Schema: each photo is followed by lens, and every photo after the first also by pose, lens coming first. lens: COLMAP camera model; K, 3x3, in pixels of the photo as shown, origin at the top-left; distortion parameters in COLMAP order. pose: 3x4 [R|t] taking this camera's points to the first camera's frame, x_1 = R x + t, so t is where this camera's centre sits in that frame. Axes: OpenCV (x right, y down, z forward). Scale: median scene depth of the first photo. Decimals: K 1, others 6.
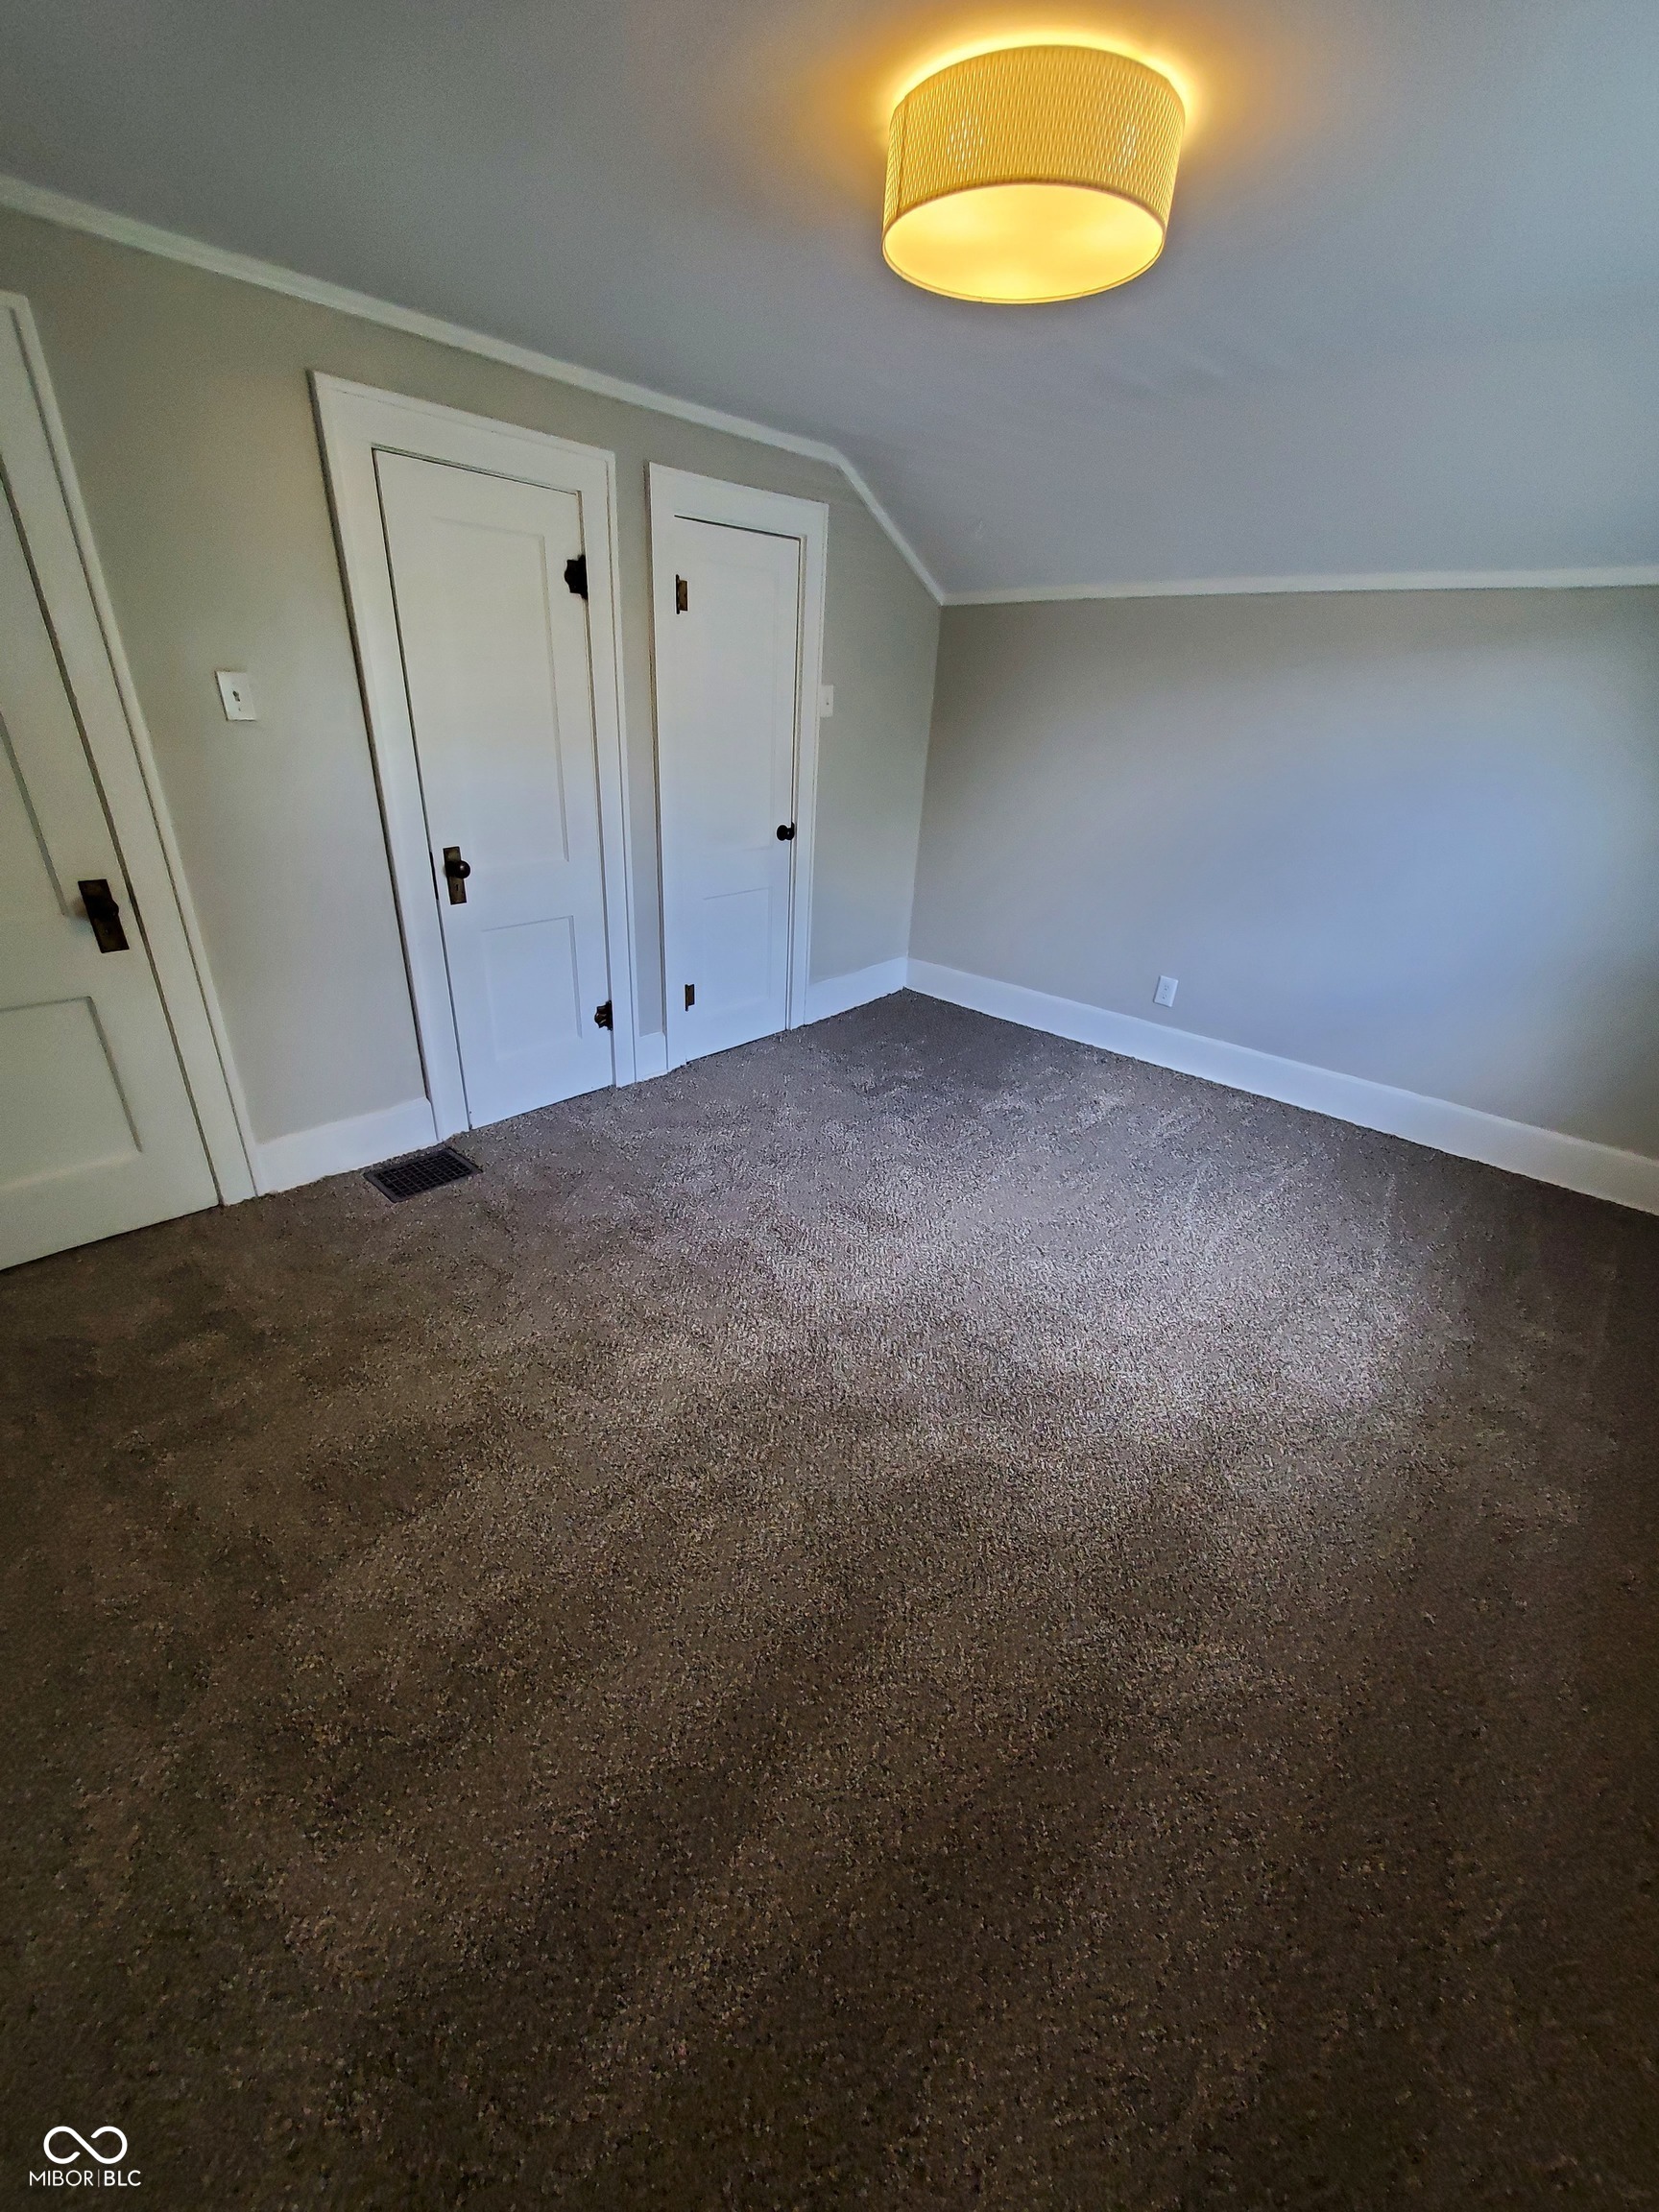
lens RADIAL K [[877.2, 0, 815.5], [0, 877.2, 1107.5], [0, 0, 1]] dist [0.019995, 0.000896]
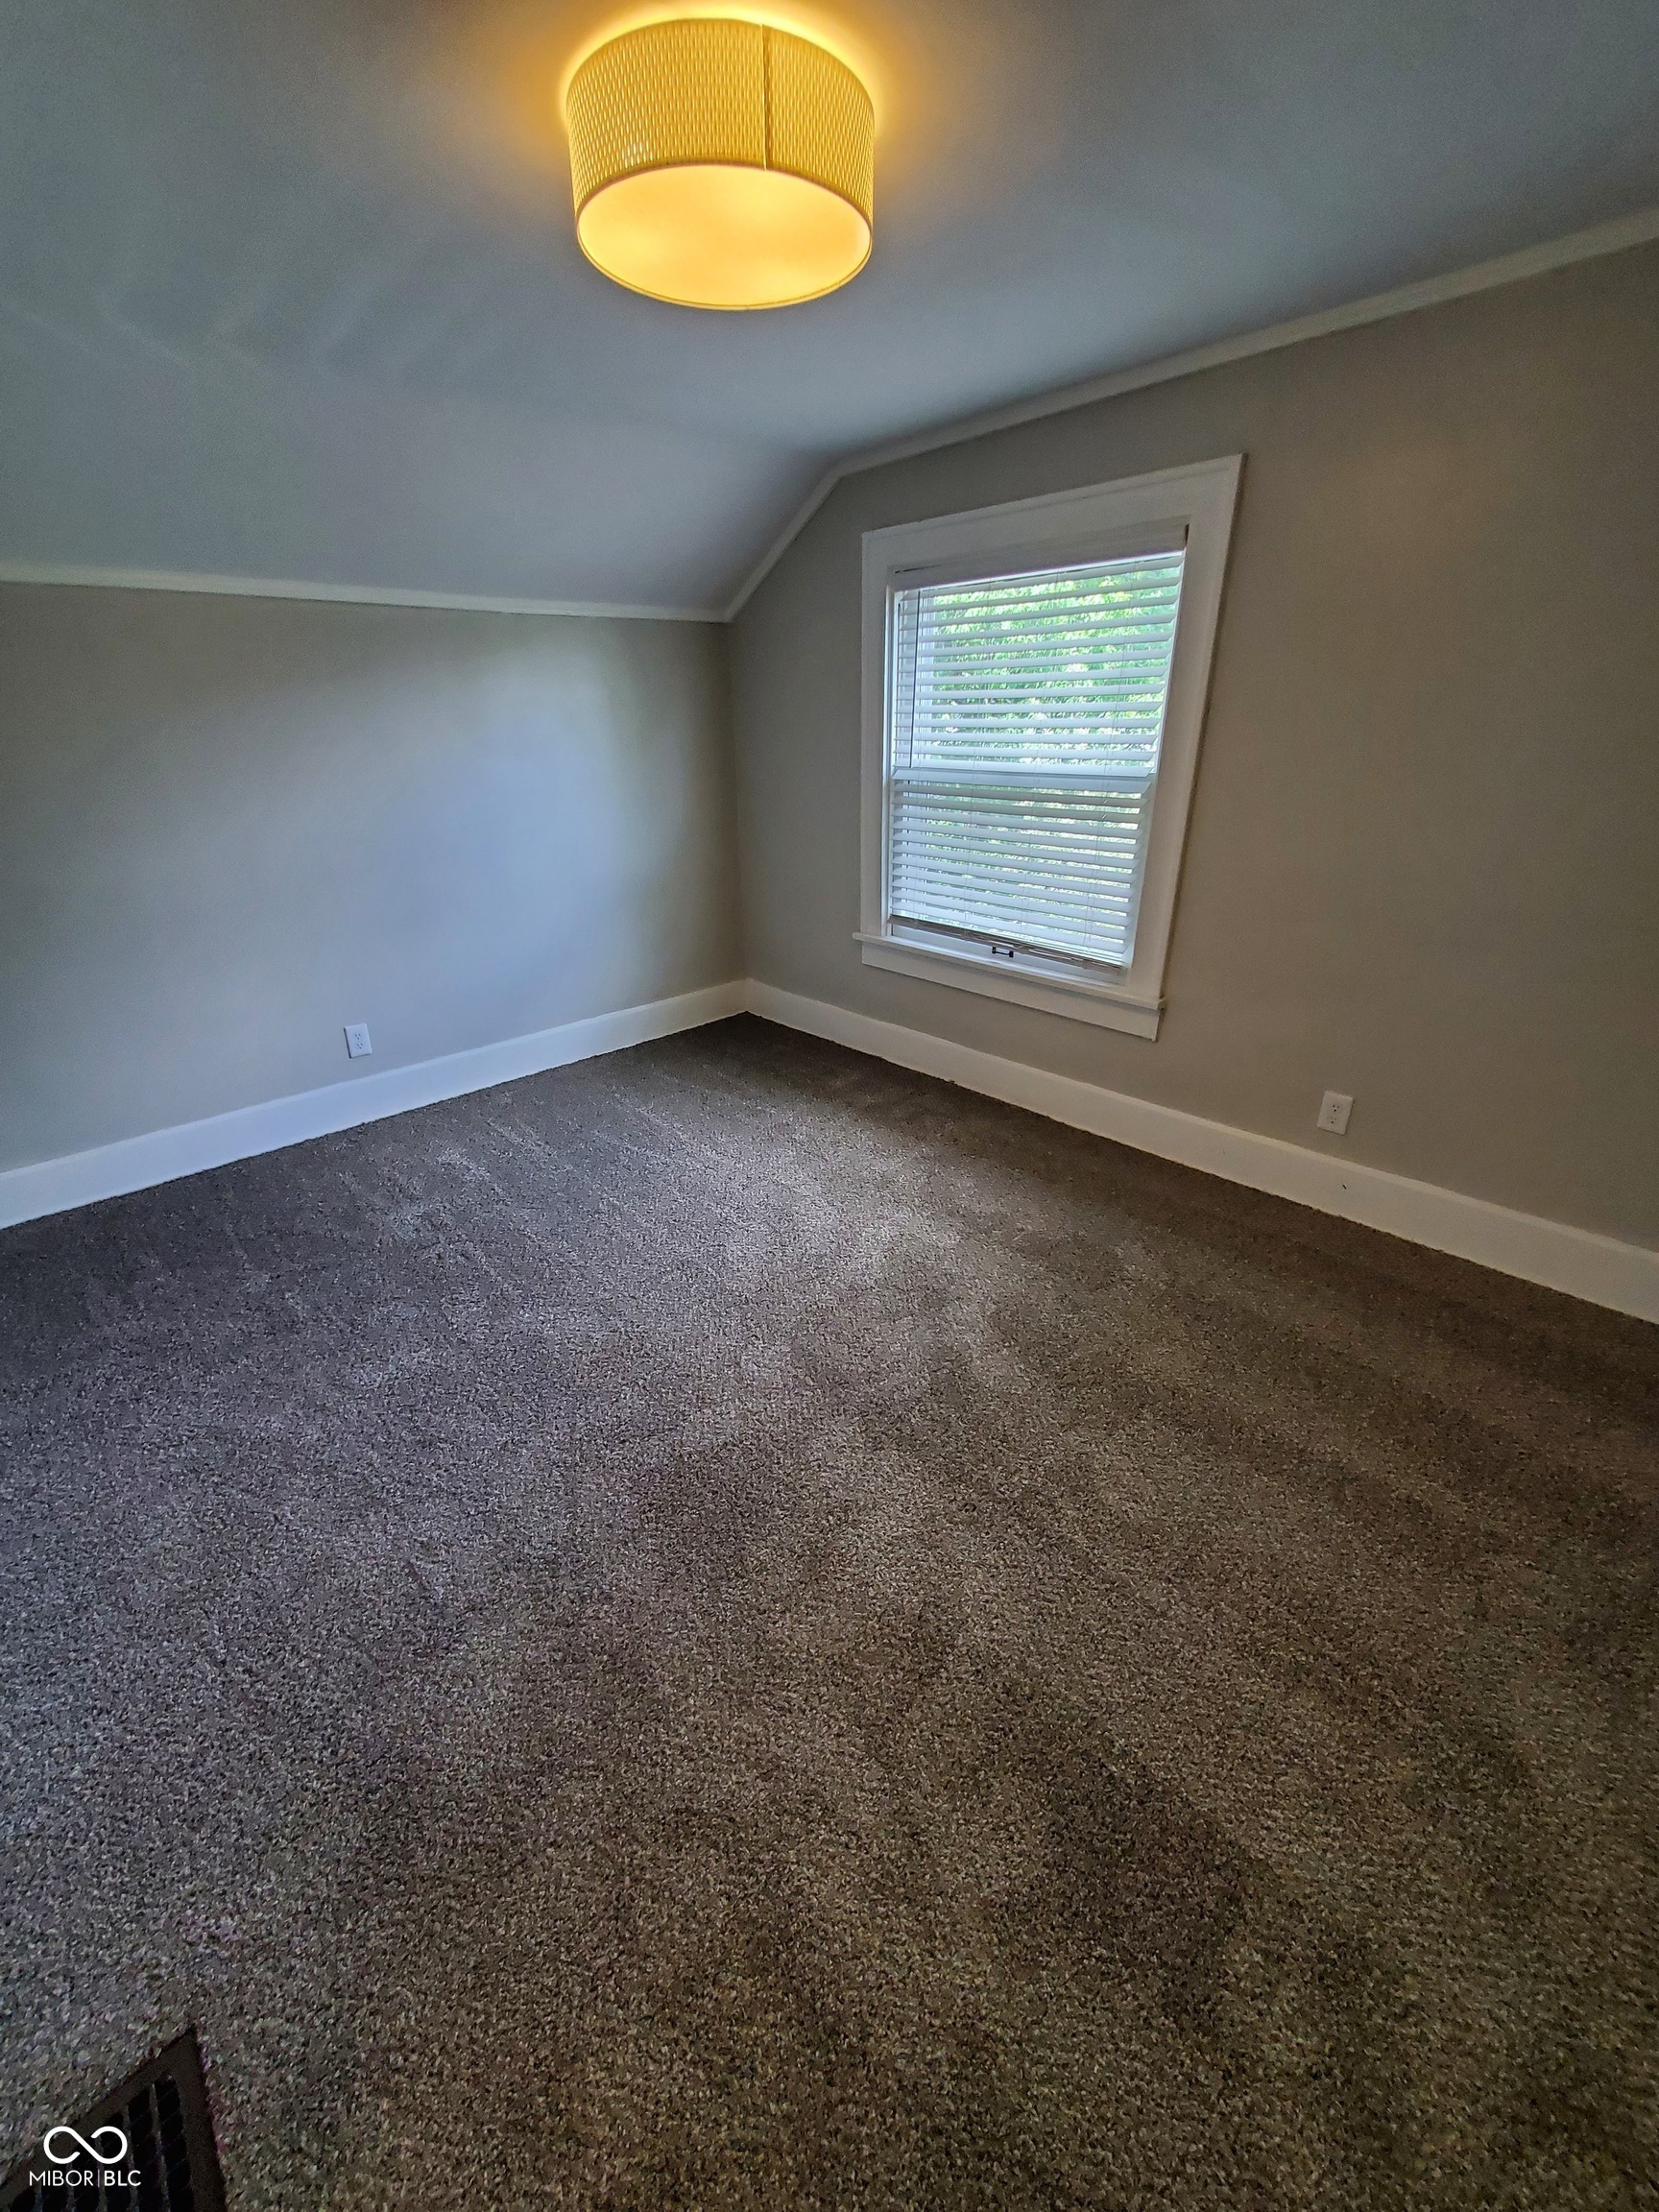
lens RADIAL K [[877.2, 0, 817.8], [0, 877.2, 1103.3], [0, 0, 1]] dist [0.019995, 0.000896]
pose [[0.083104, -0.449479, 0.889417, -0.444458], [0.456588, 0.810488, 0.366929, -0.227334], [-0.885788, 0.375604, 0.272581, 0.434014]]
